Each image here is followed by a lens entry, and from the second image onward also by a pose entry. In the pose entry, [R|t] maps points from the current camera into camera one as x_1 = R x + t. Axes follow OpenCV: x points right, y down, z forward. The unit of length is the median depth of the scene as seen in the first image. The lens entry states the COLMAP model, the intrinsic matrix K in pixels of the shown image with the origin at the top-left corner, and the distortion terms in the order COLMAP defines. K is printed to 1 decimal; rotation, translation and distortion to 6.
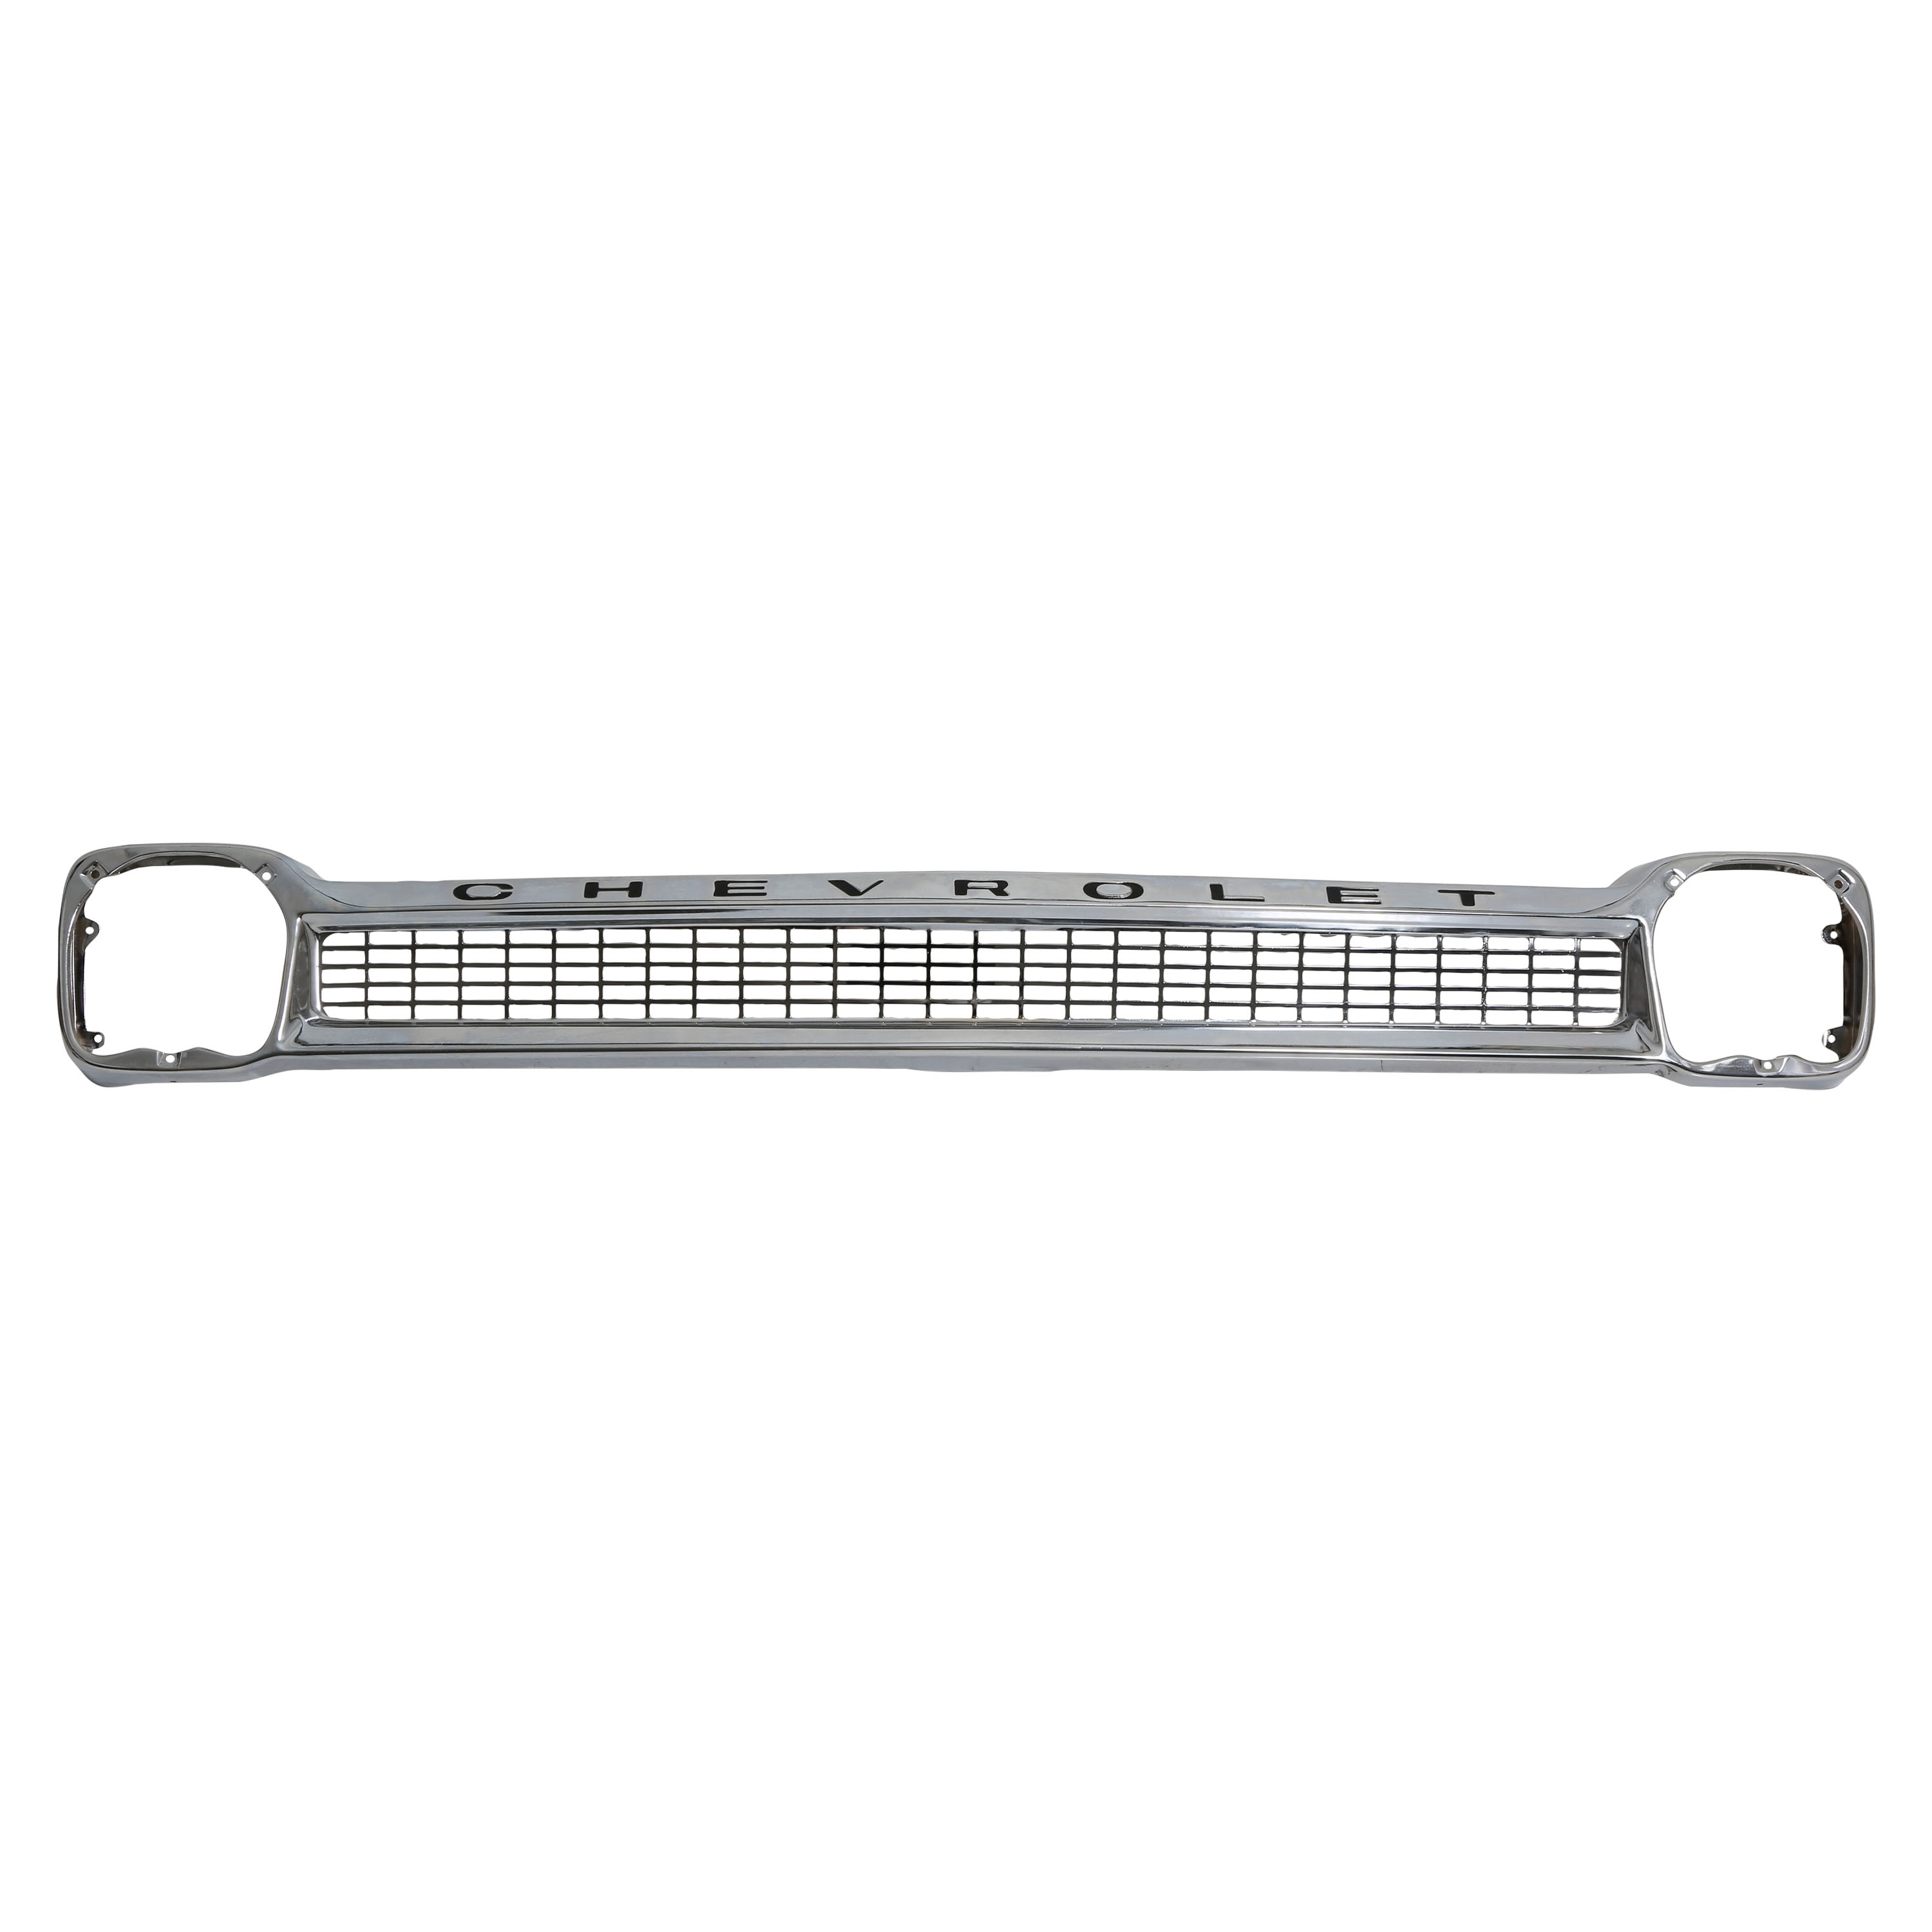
lens RADIAL K [[2068.8, 0, 964.7], [0, 2068.8, 804.5], [0, 0, 1]] dist [0.060494, 0.000000]
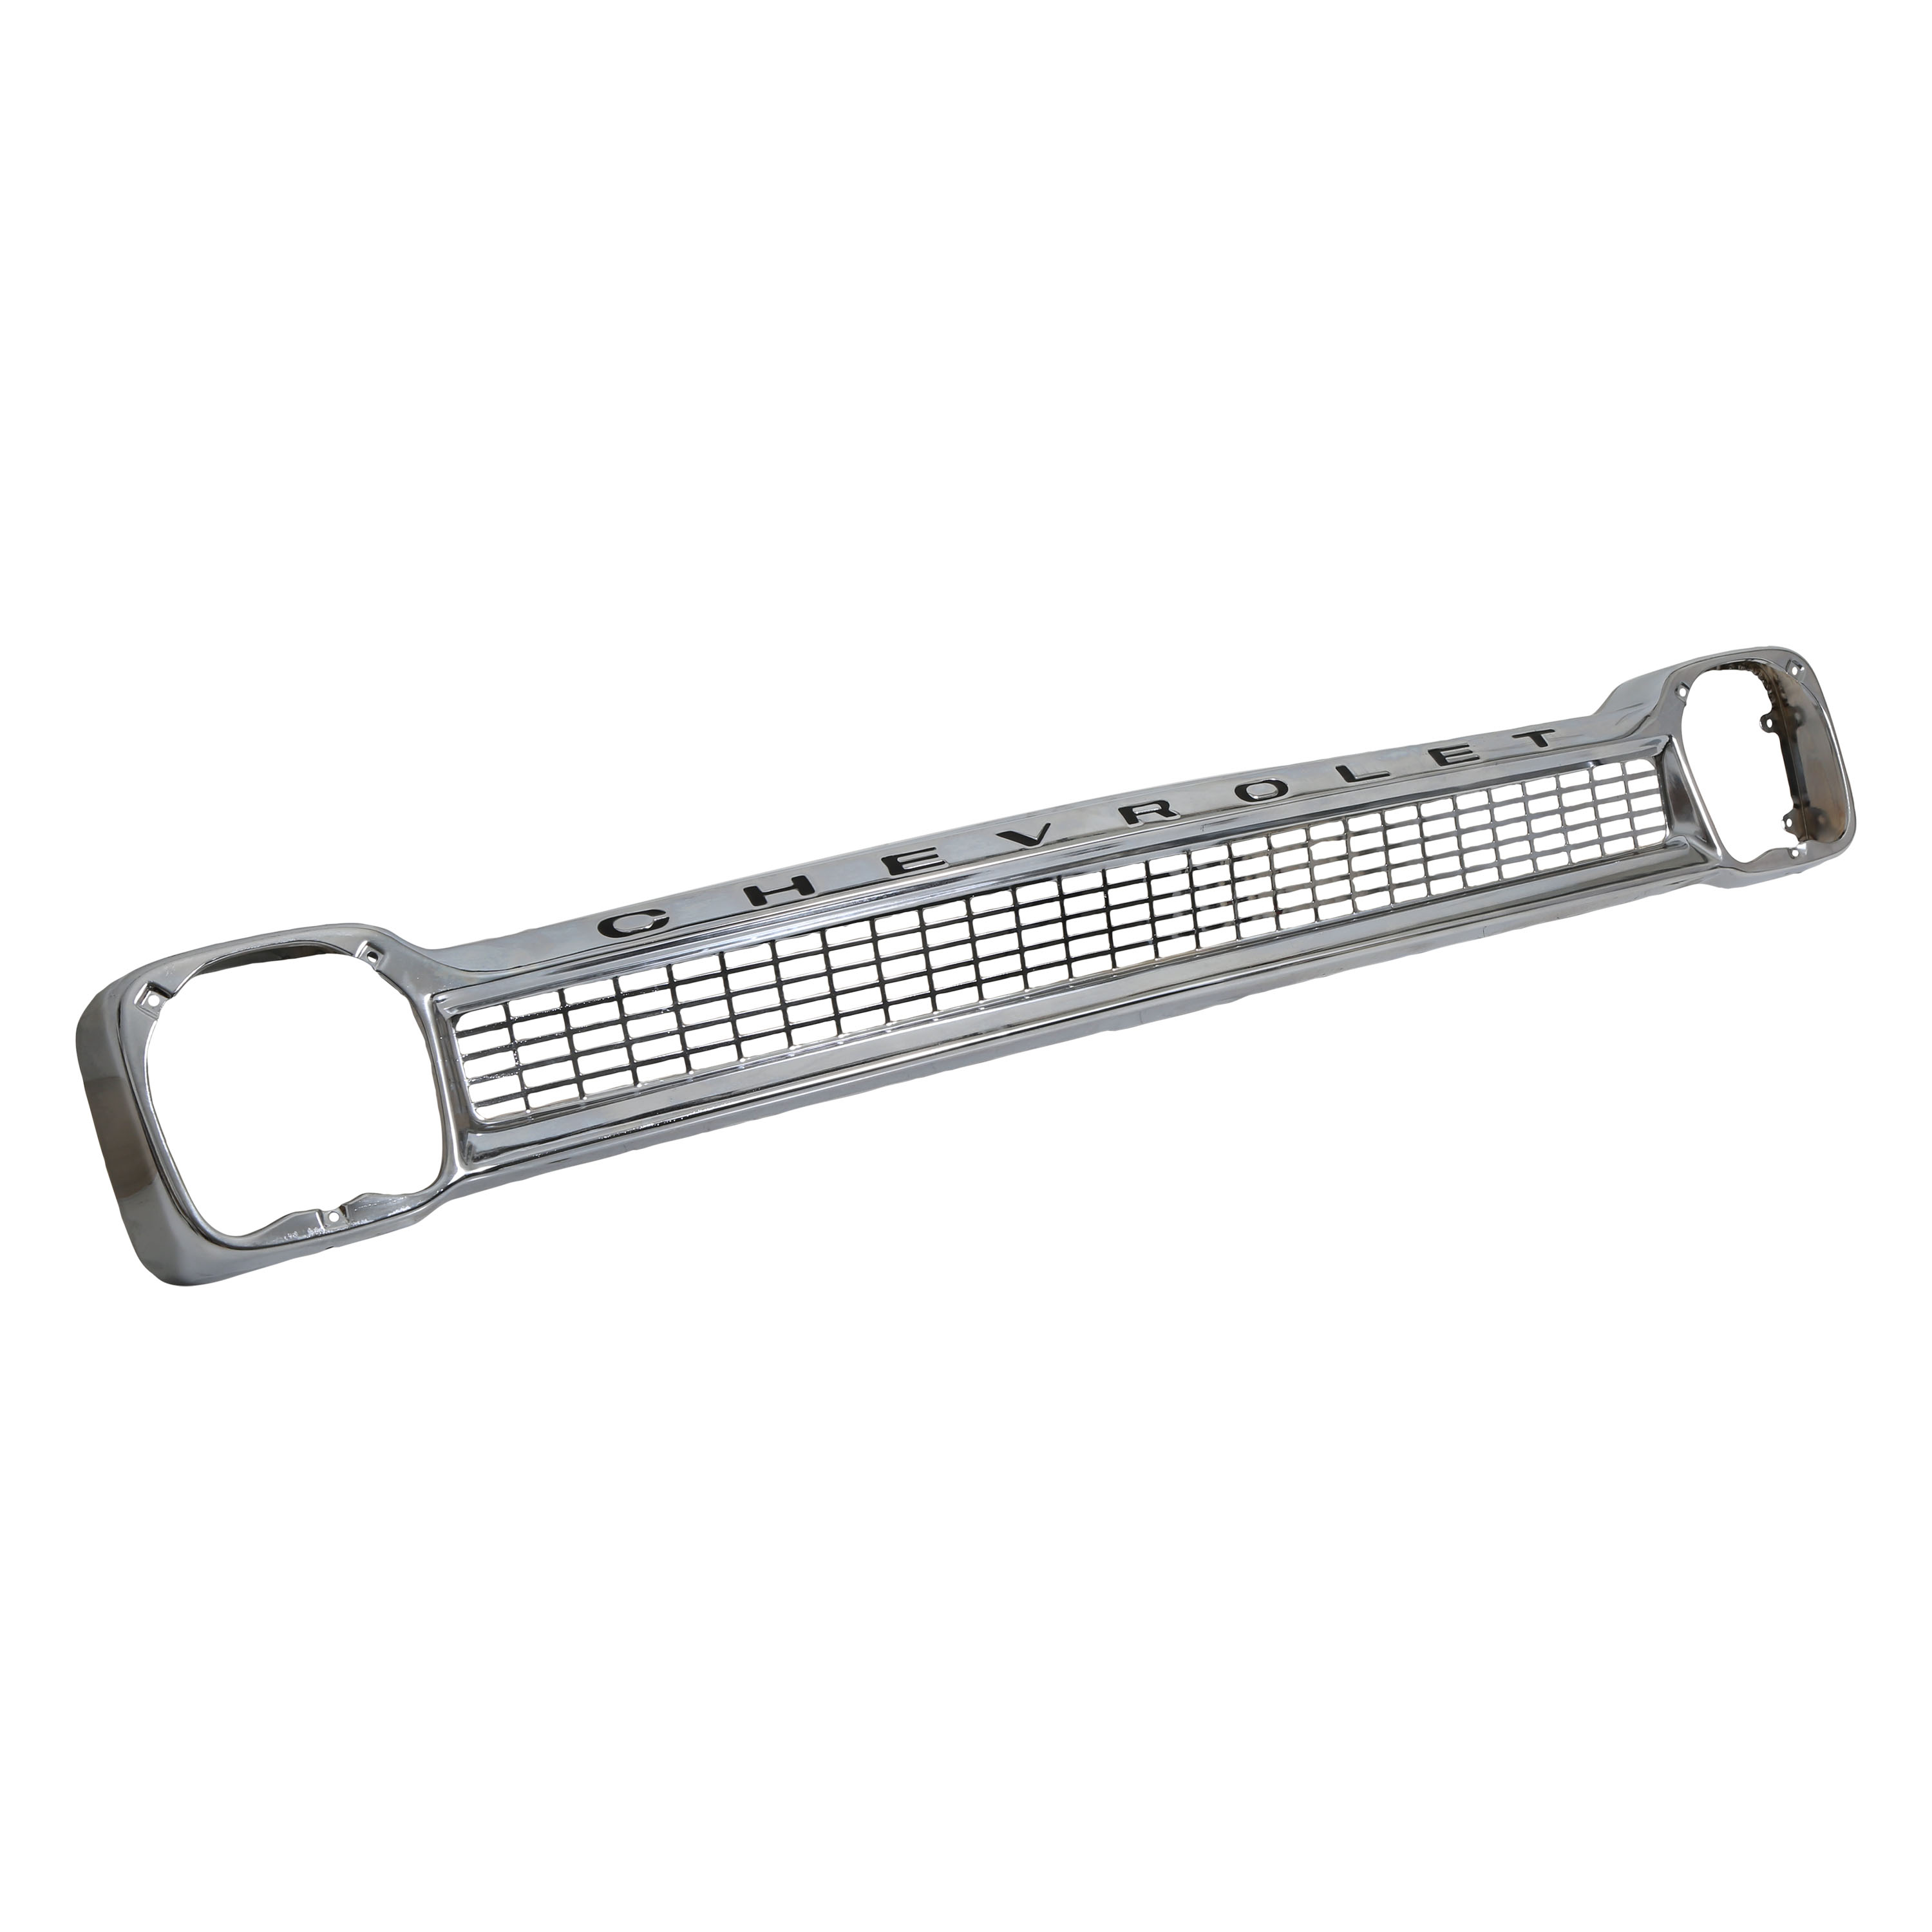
lens RADIAL K [[3128.6, 0, 968.2], [0, 3128.6, 968.9], [0, 0, 1]] dist [0.390886, 0.000000]
pose [[0.801308, -0.189350, 0.567496, -0.818631], [0.177855, 0.981100, 0.076220, -0.009291], [-0.571203, 0.039856, 0.819841, -0.050466]]
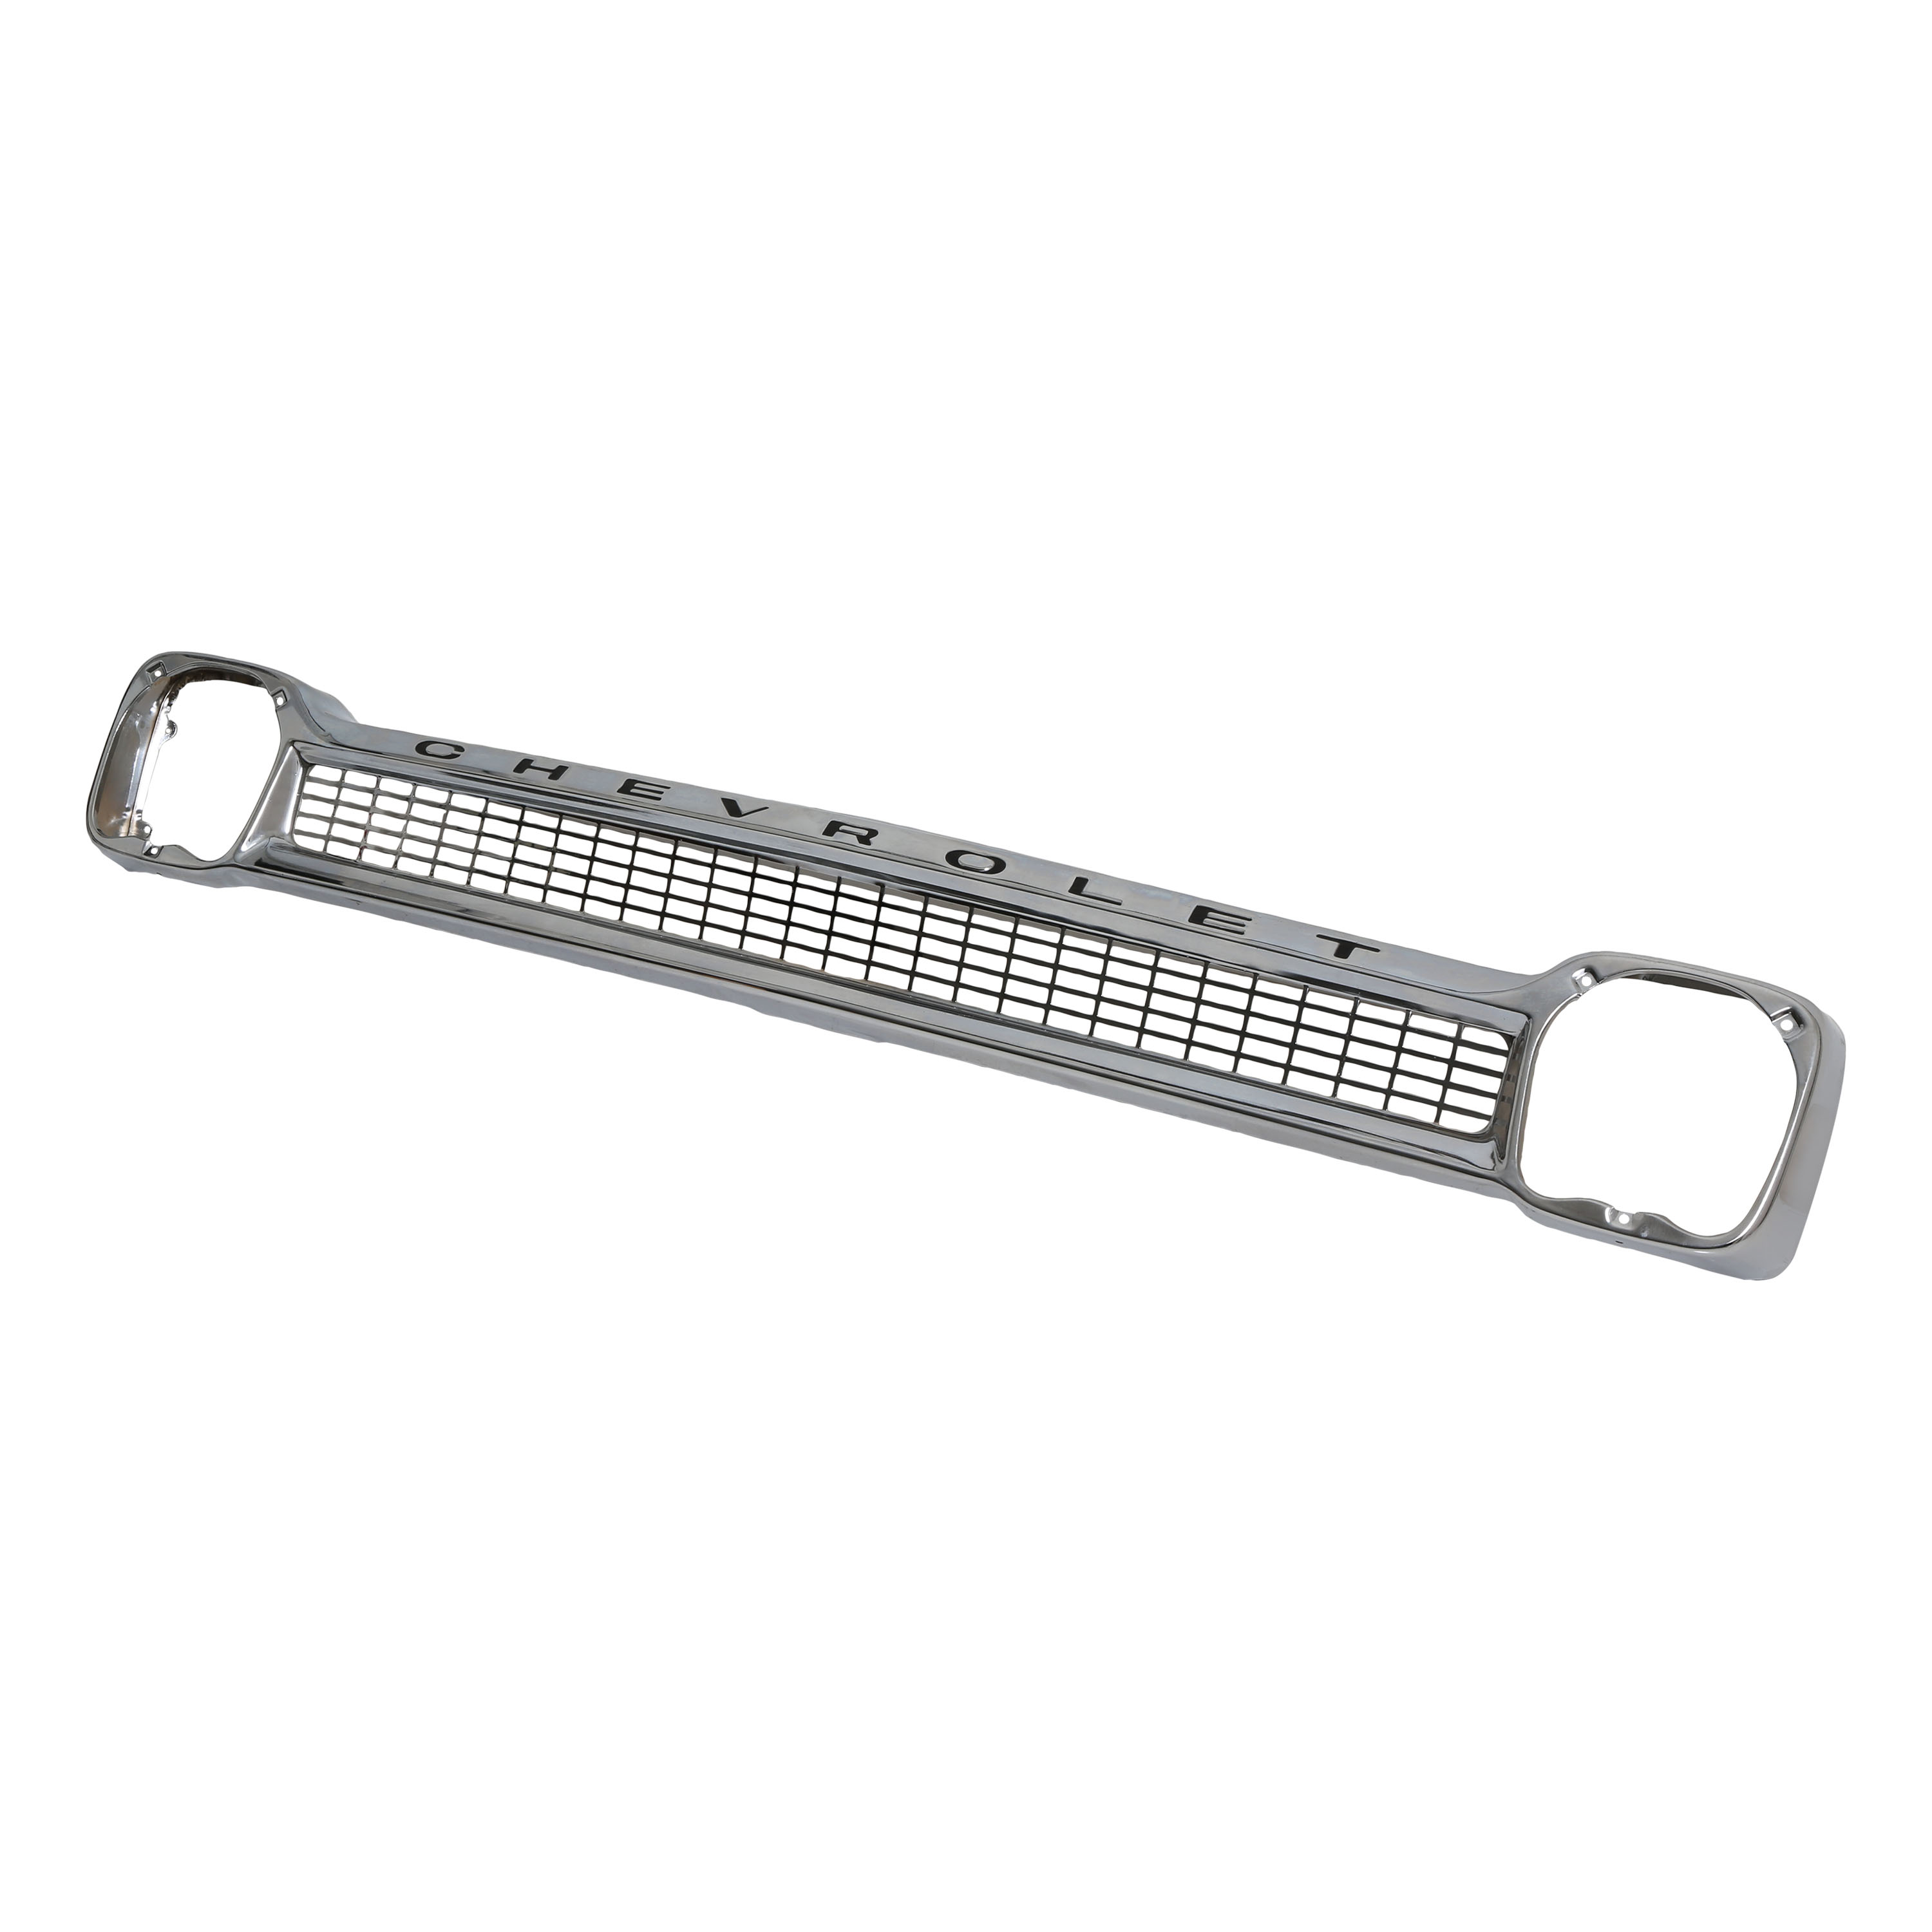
lens RADIAL K [[2696.4, 0, 970.7], [0, 2696.4, 959.3], [0, 0, 1]] dist [0.056711, 0.000000]
pose [[0.880084, 0.201689, -0.429853, 0.578332], [-0.187826, 0.979338, 0.074954, -0.004841], [0.436089, 0.014772, 0.899782, -0.057652]]
